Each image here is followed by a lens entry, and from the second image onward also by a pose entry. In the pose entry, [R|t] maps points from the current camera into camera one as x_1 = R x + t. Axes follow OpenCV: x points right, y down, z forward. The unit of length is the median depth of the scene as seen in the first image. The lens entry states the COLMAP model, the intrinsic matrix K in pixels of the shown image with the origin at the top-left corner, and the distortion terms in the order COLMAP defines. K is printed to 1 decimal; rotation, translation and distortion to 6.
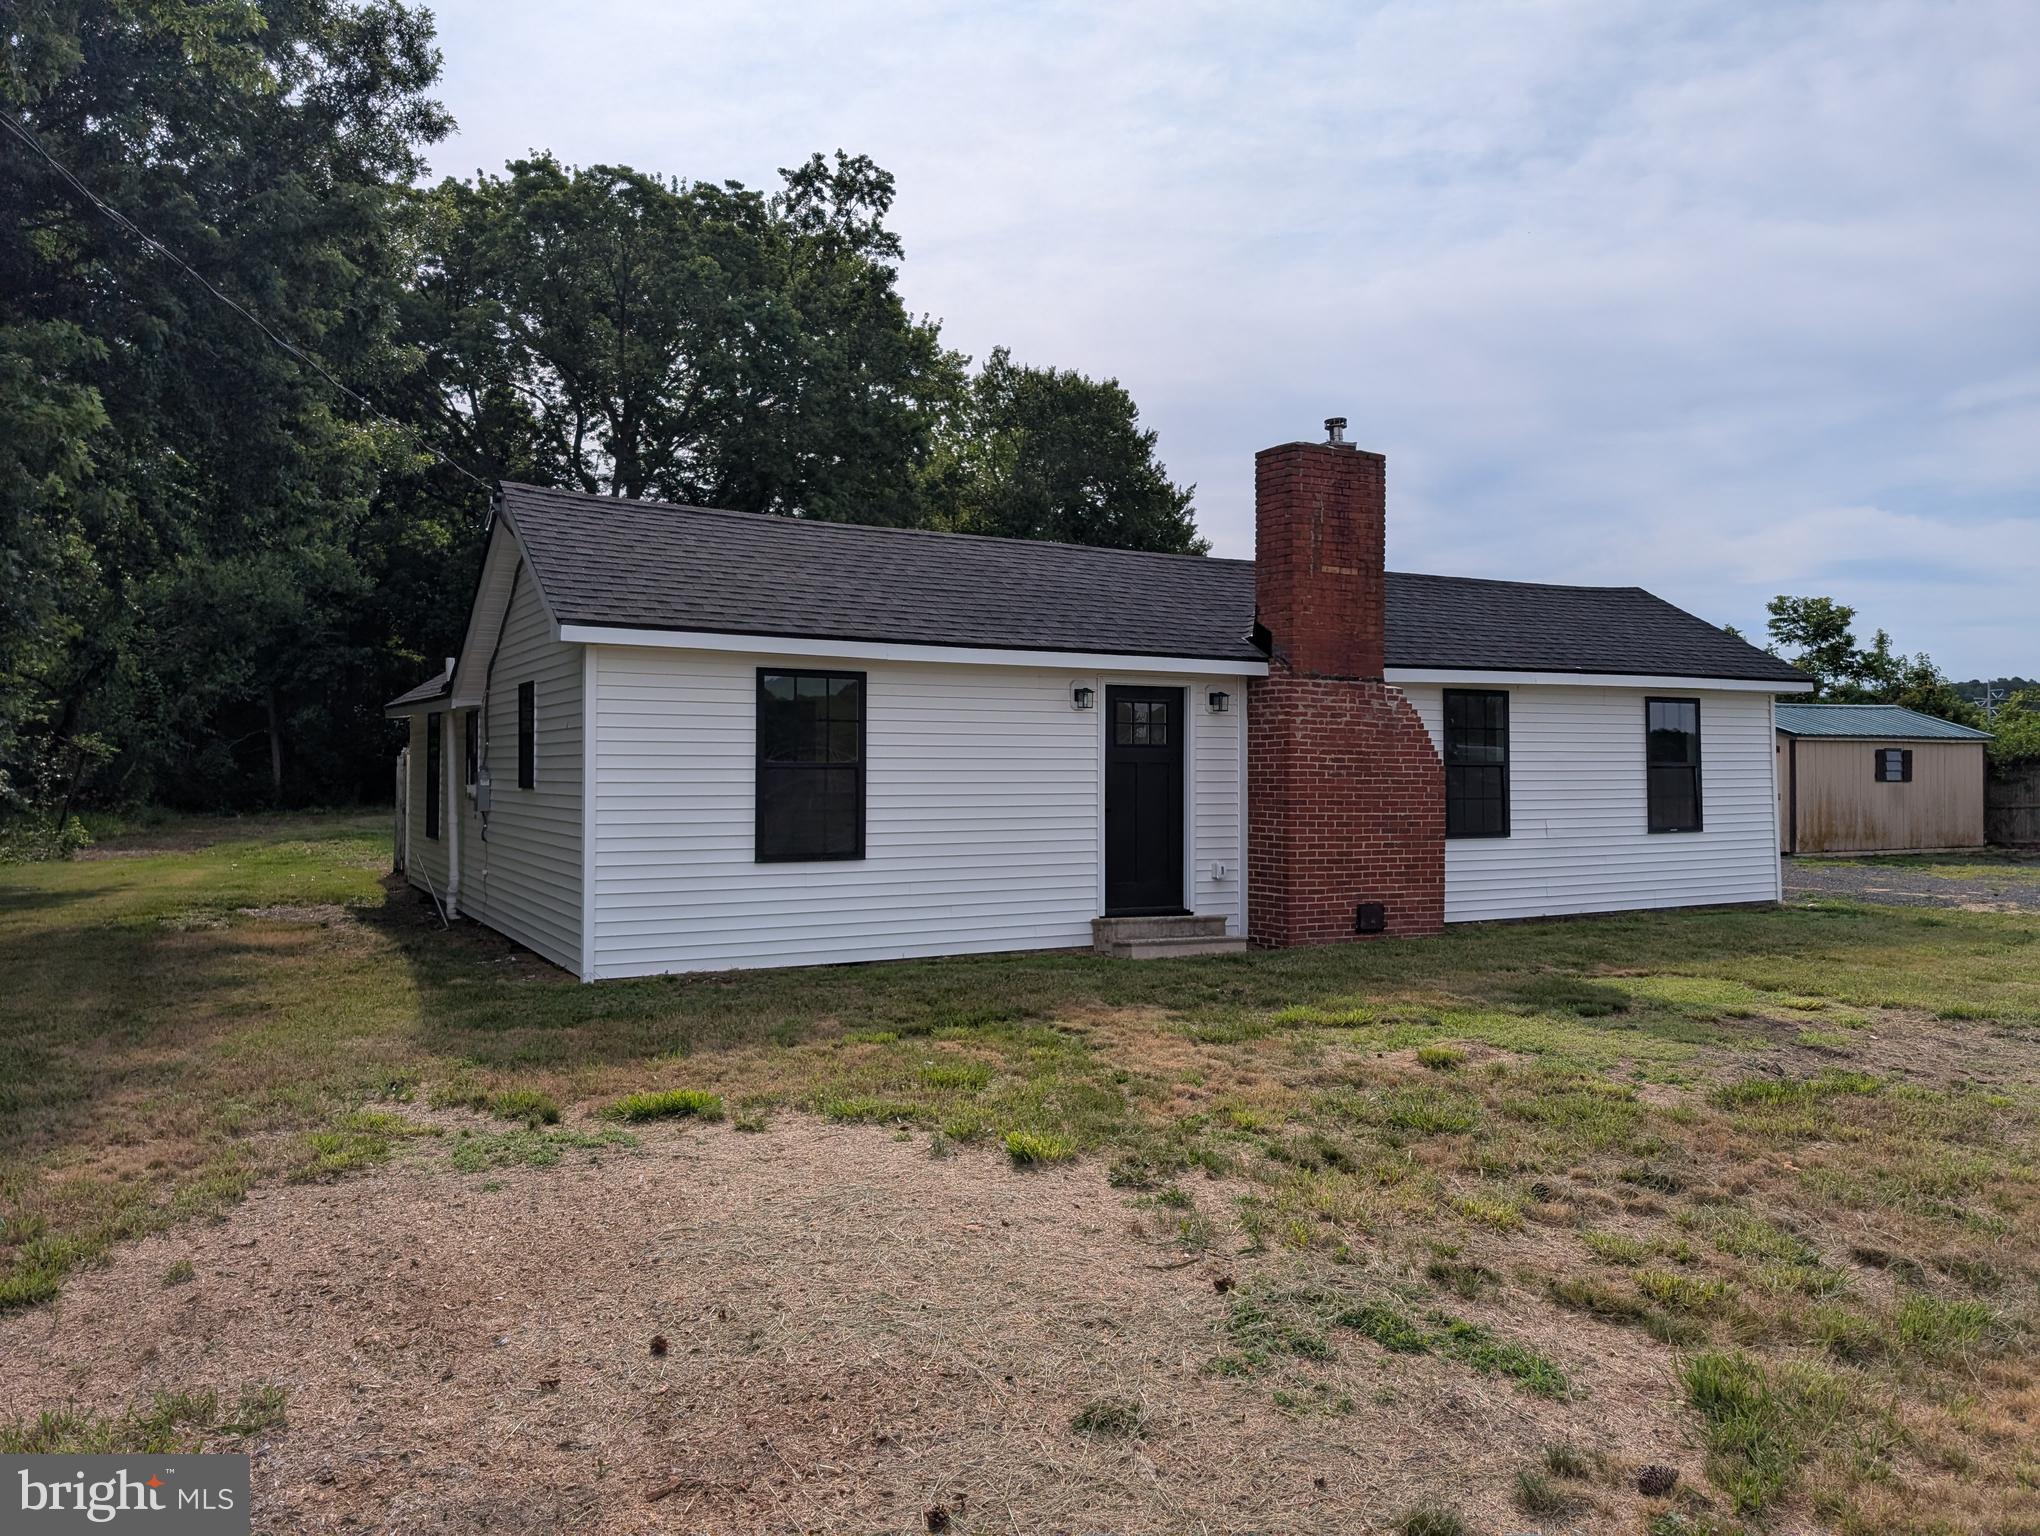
lens RADIAL K [[1464.8, 0, 1002.4], [0, 1464.8, 729.9], [0, 0, 1]] dist [0.013270, -0.003136]
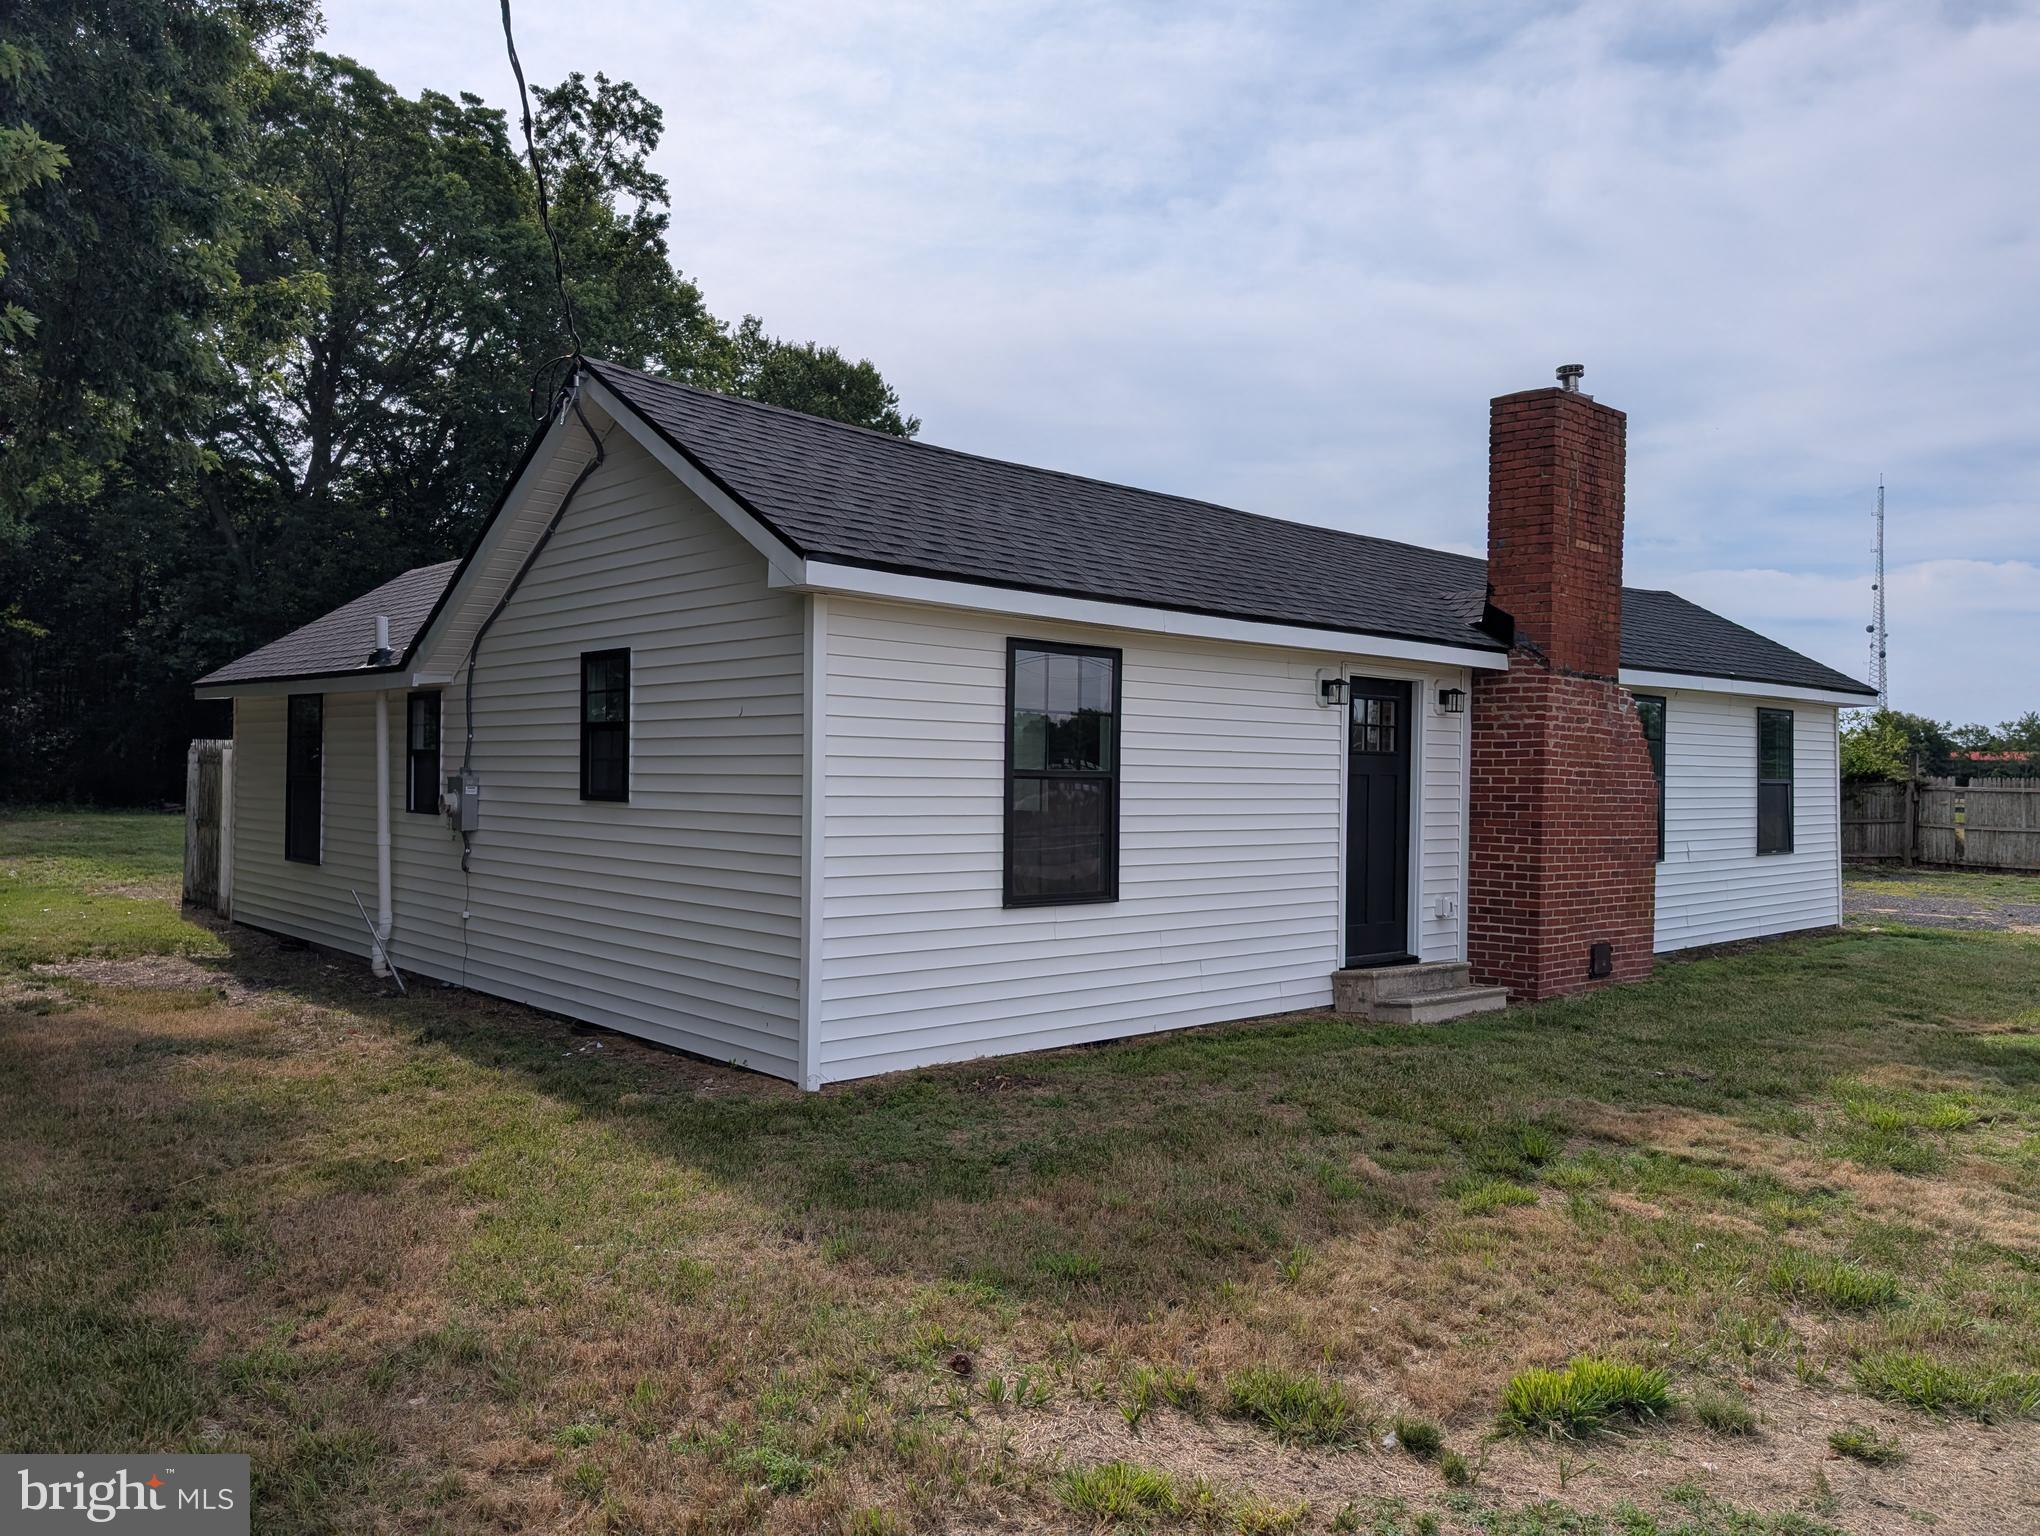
lens RADIAL K [[1471.0, 0, 1010.4], [0, 1471.0, 762.9], [0, 0, 1]] dist [0.010341, -0.004603]
pose [[0.972102, 0.013684, 0.234159, -0.233490], [-0.018359, 0.999673, 0.017800, 0.004437], [-0.233839, -0.021603, 0.972035, 0.212599]]
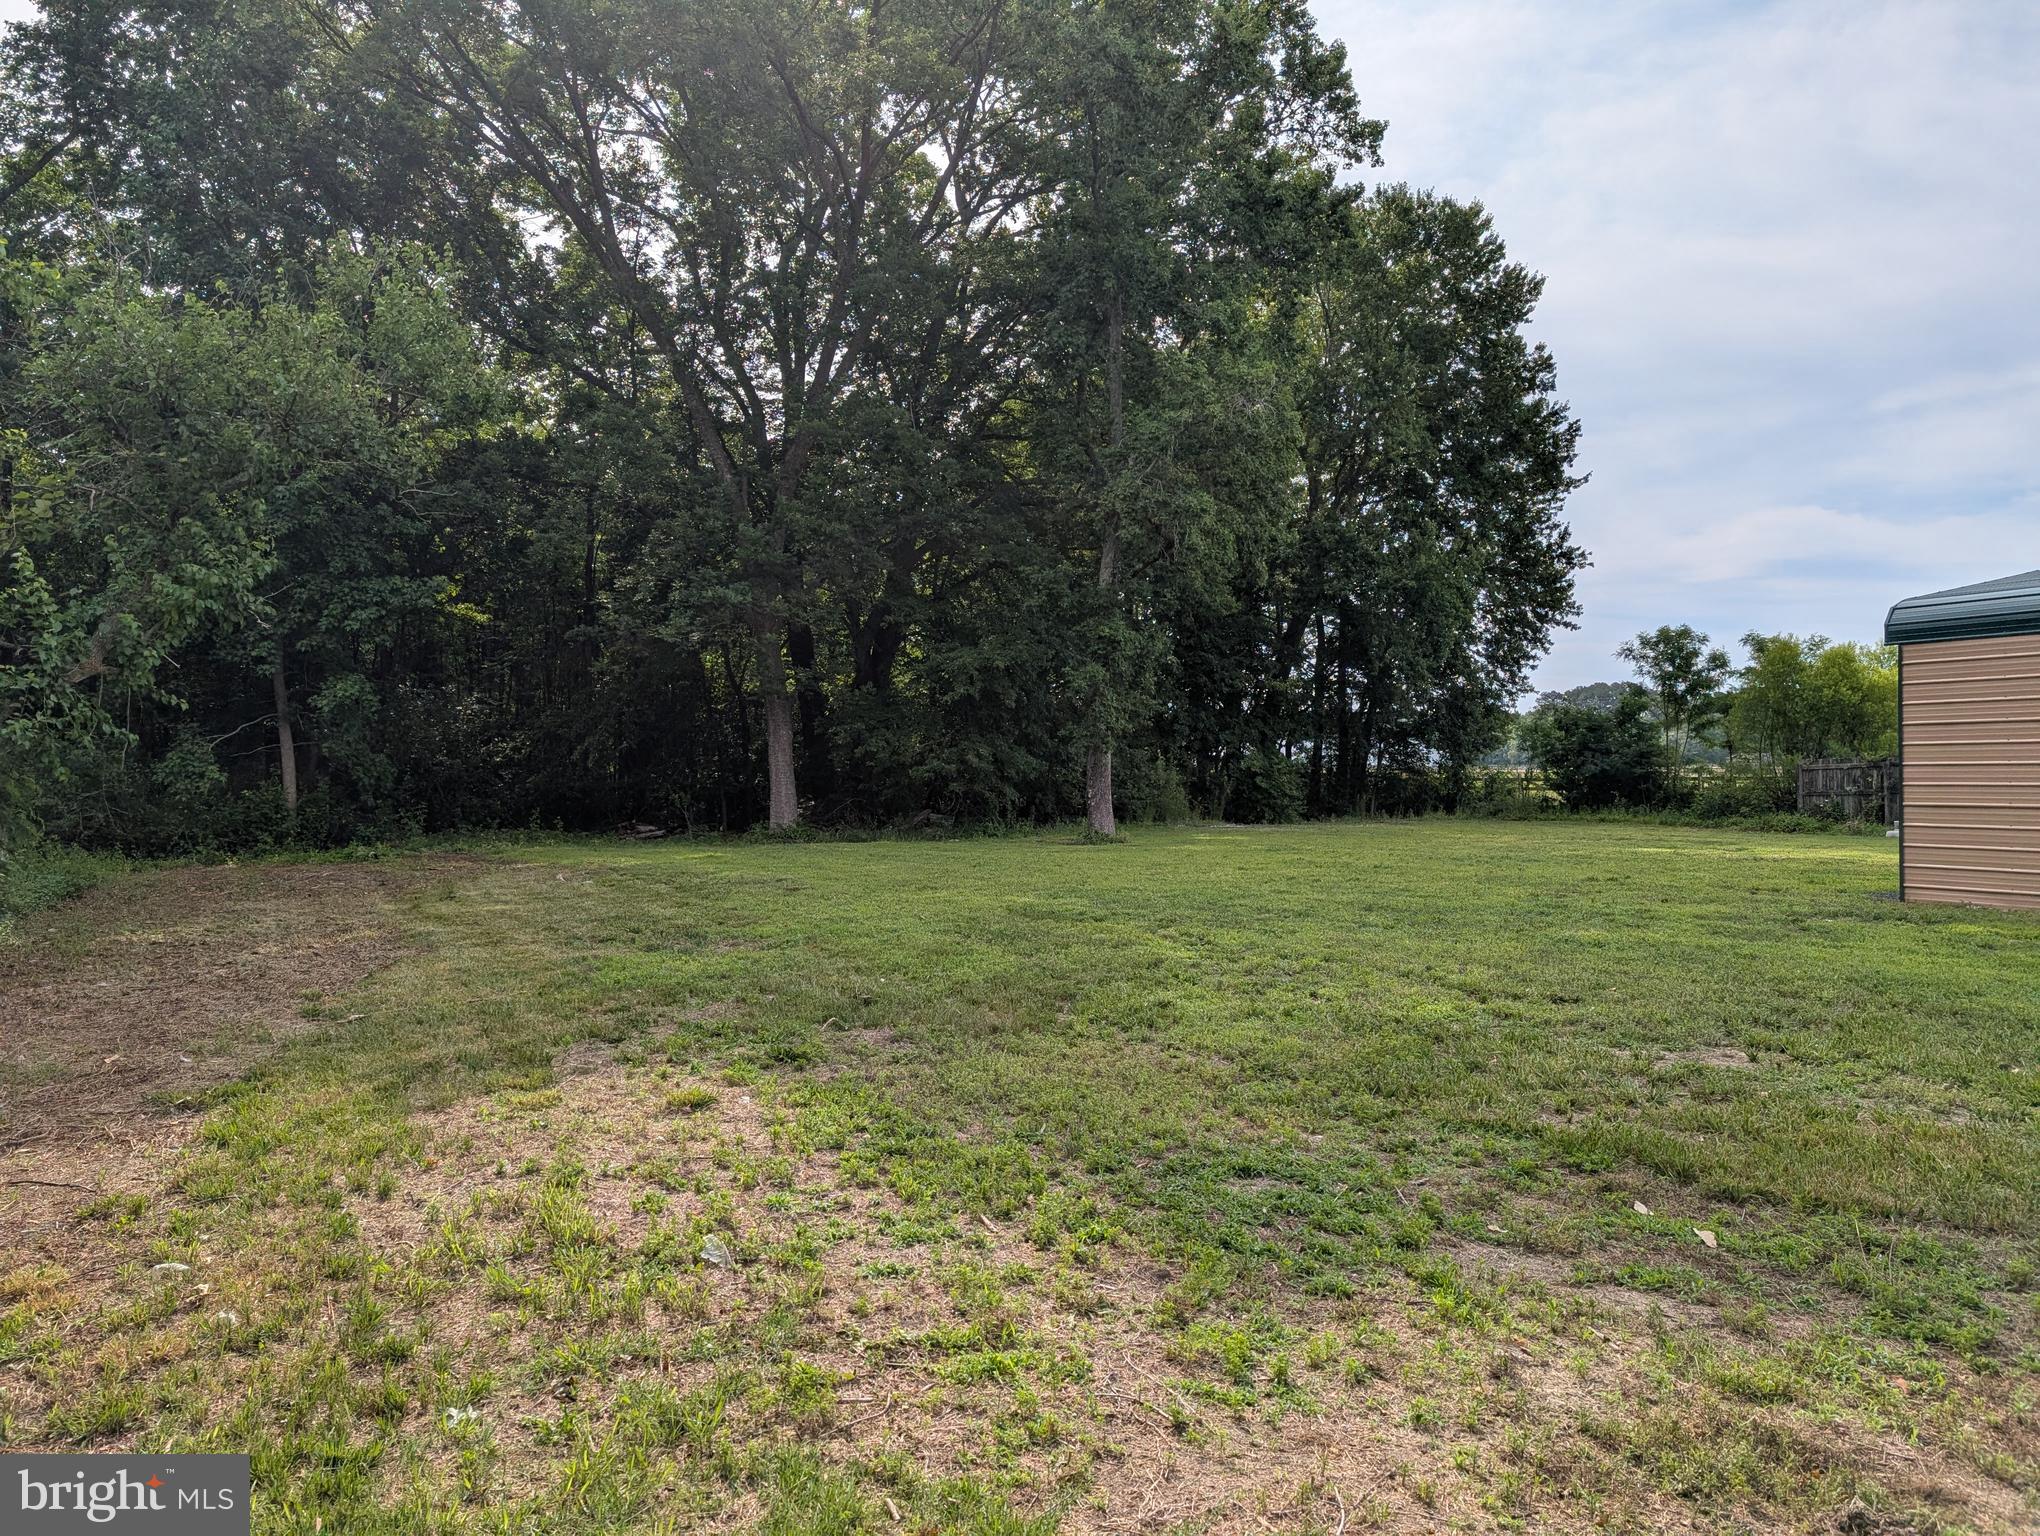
lens RADIAL K [[1471.0, 0, 1010.4], [0, 1471.0, 762.9], [0, 0, 1]] dist [0.010341, -0.004603]
pose [[0.999803, -0.012010, 0.015811, -0.674292], [0.011593, 0.999590, 0.026186, 0.019966], [-0.016119, -0.025998, 0.999532, 1.263817]]
